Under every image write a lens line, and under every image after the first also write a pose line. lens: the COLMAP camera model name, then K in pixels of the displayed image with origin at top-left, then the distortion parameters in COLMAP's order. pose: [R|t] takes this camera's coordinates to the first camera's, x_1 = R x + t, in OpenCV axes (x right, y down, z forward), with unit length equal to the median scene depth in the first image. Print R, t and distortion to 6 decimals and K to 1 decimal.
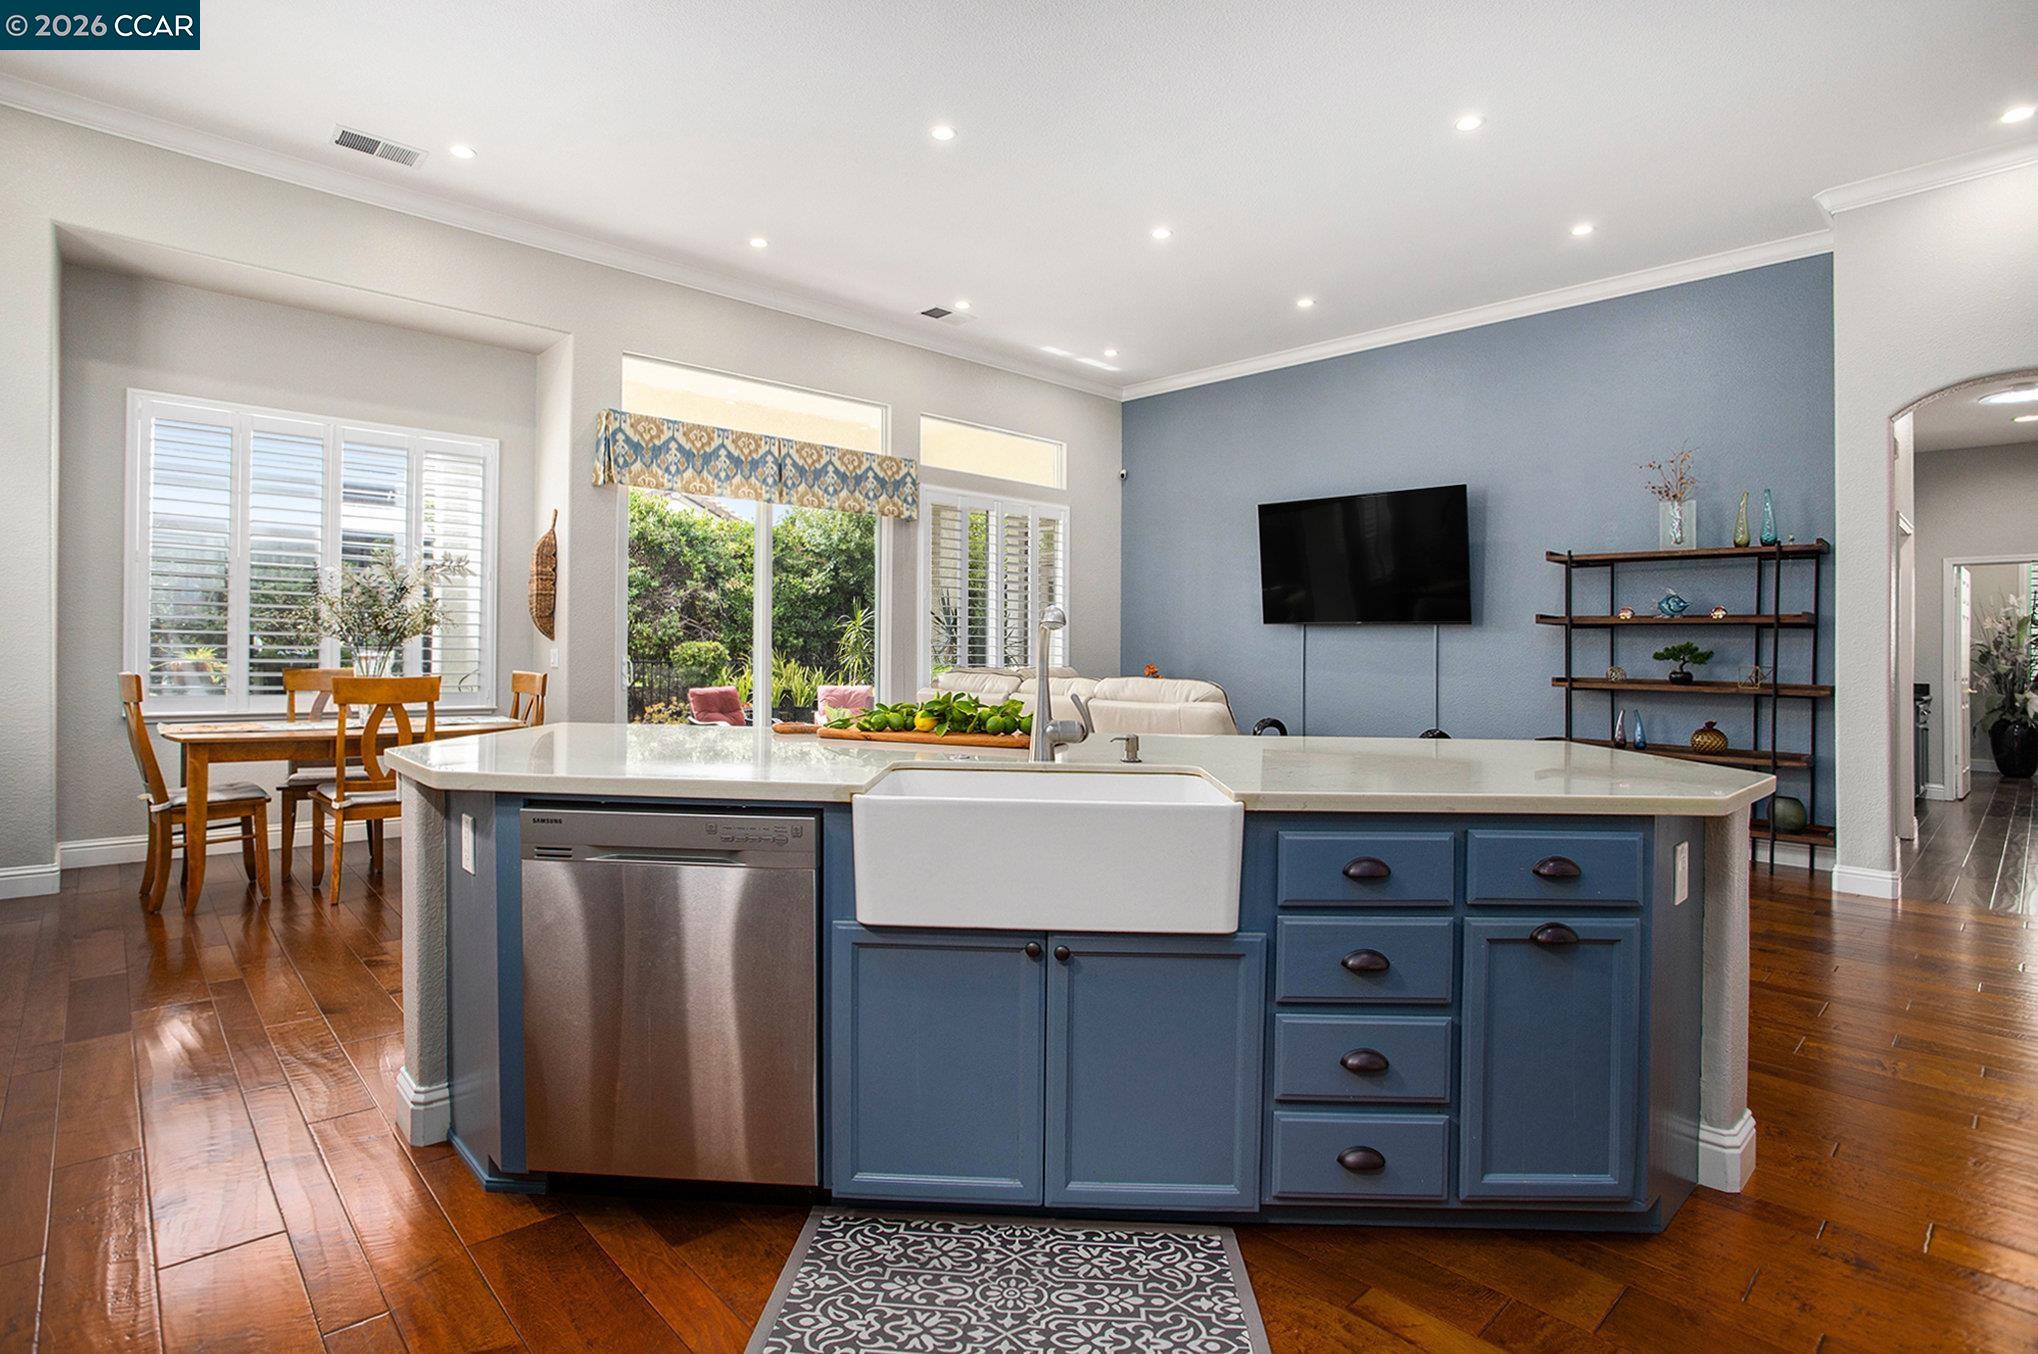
lens RADIAL K [[1012.0, 0, 1009.7], [0, 1012.0, 660.0], [0, 0, 1]] dist [-0.056134, 0.027061]
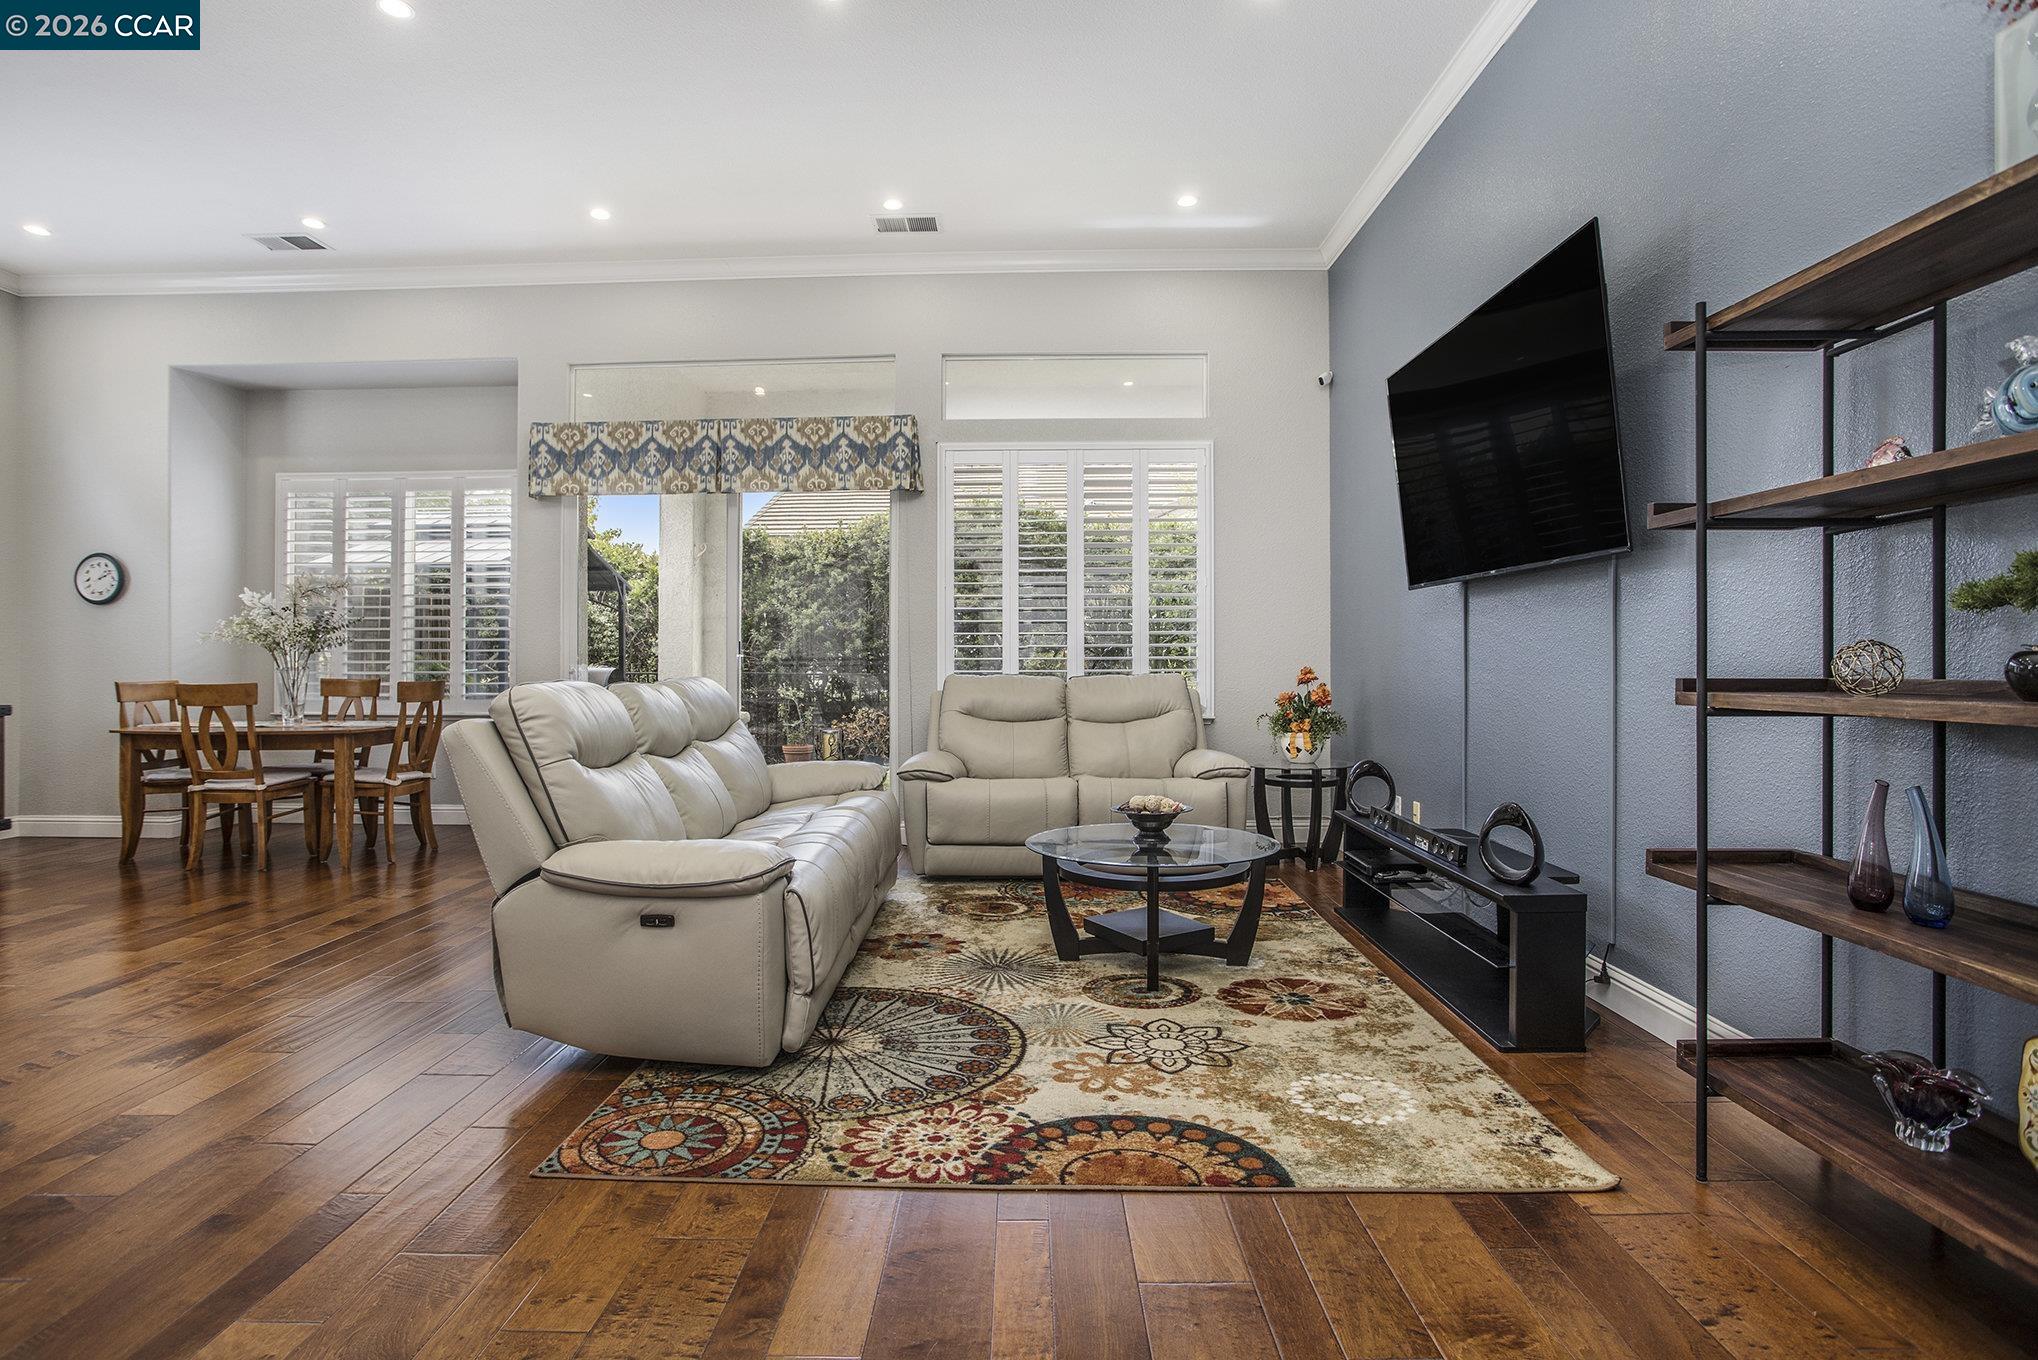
lens RADIAL K [[1087.3, 0, 1048.5], [0, 1087.3, 668.1], [0, 0, 1]] dist [-0.033529, 0.000657]
pose [[0.708205, -0.015416, -0.705838, 0.671942], [0.010424, 0.999881, -0.011379, 0.015344], [0.705930, 0.000700, 0.708281, 0.536891]]
